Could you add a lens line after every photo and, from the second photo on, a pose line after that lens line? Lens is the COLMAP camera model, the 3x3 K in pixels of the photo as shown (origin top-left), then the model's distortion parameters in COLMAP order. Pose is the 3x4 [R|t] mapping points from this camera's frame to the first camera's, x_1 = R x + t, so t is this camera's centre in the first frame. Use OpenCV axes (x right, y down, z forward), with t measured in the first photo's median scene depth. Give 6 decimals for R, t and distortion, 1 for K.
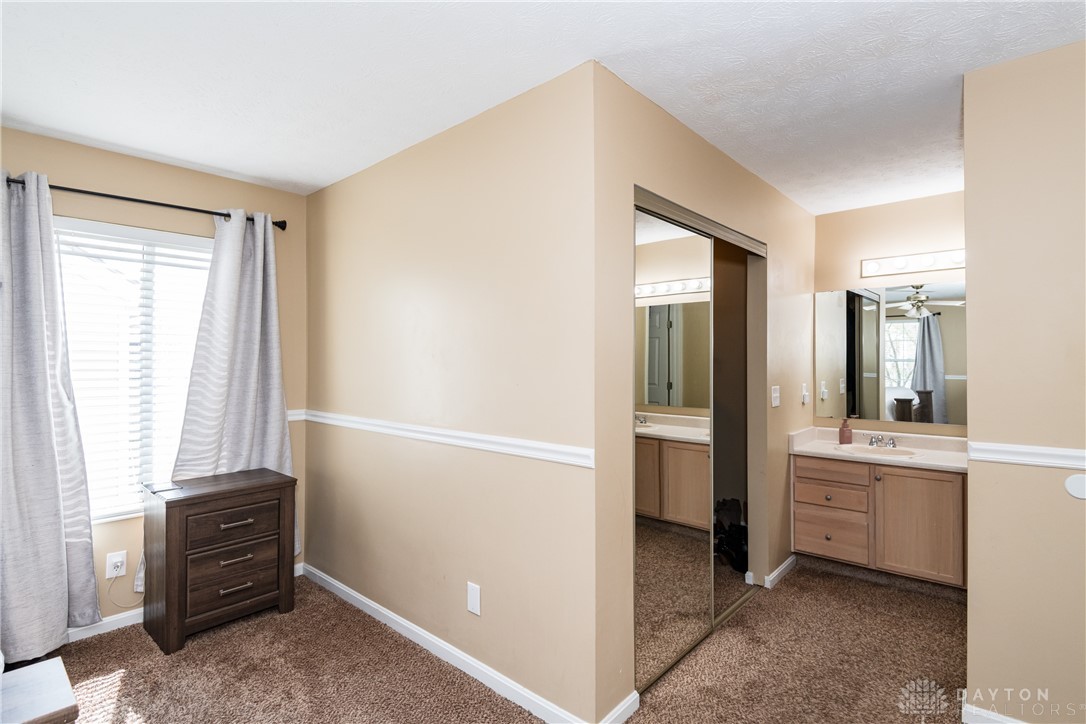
lens RADIAL K [[546.5, 0, 536.6], [0, 546.5, 359.5], [0, 0, 1]] dist [0.000071, -0.001207]
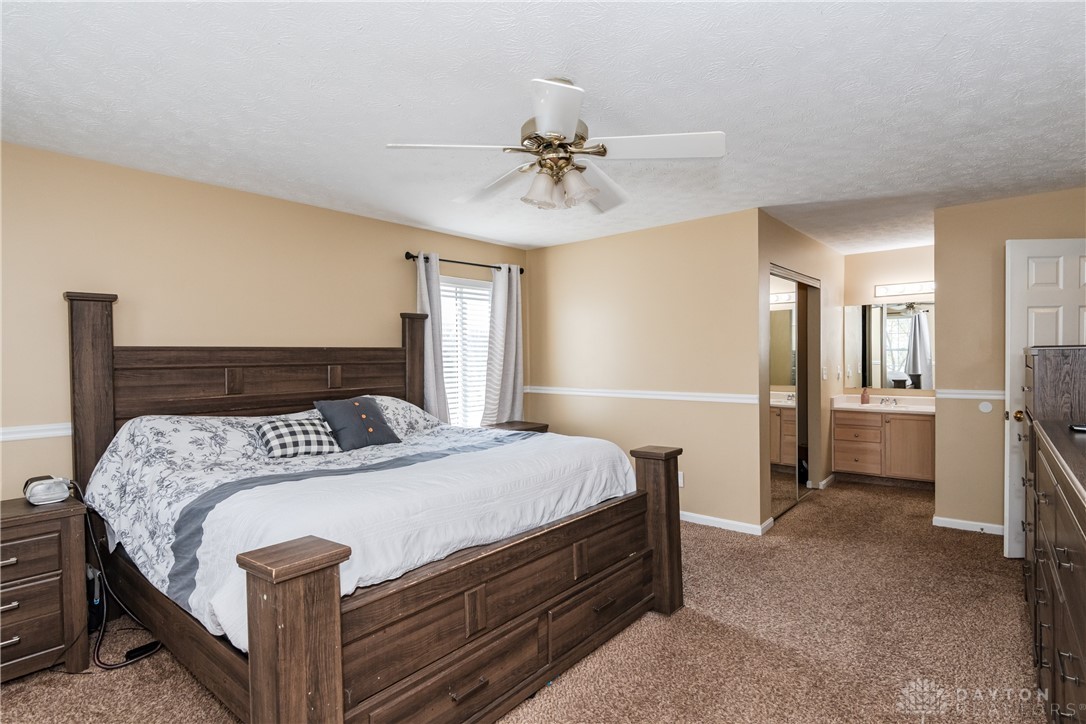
lens RADIAL K [[546.5, 0, 545.7], [0, 546.5, 367.7], [0, 0, 1]] dist [0.000071, -0.001207]
pose [[0.999657, -0.014269, 0.021983, -0.436217], [0.013703, 0.999576, 0.025698, -0.002507], [-0.022340, -0.025388, 0.999428, -0.617219]]
